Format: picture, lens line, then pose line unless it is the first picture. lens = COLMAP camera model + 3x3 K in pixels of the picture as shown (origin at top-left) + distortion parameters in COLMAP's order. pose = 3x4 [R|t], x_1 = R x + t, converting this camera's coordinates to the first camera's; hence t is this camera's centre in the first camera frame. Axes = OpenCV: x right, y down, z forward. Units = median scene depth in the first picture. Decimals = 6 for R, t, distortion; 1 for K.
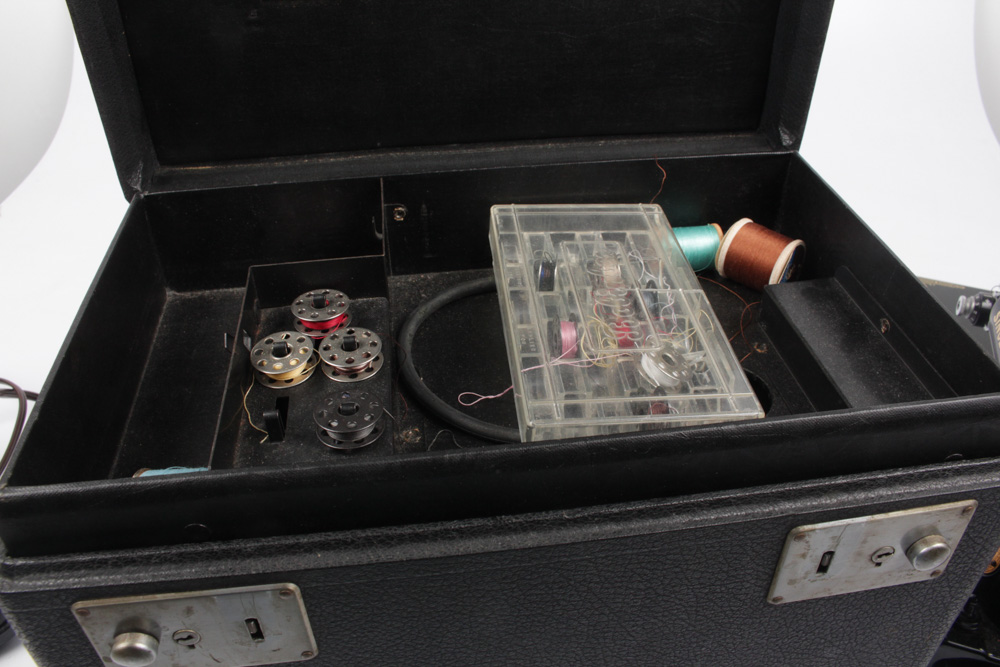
lens RADIAL K [[811.9, 0, 500.0], [0, 811.9, 333.5], [0, 0, 1]] dist [-0.148207, 0.107002]
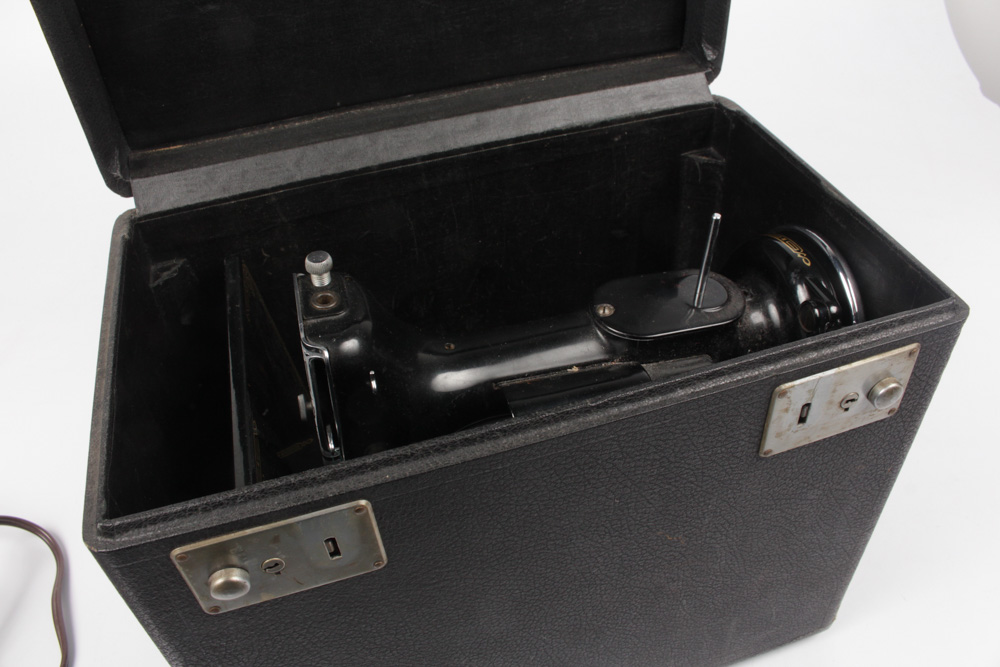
lens RADIAL K [[811.9, 0, 500.0], [0, 811.9, 333.5], [0, 0, 1]] dist [-0.148207, 0.107002]
pose [[0.984992, -0.145865, 0.092272, -0.129156], [0.138992, 0.987295, 0.077006, 0.017424], [-0.102332, -0.063025, 0.992752, -0.129623]]
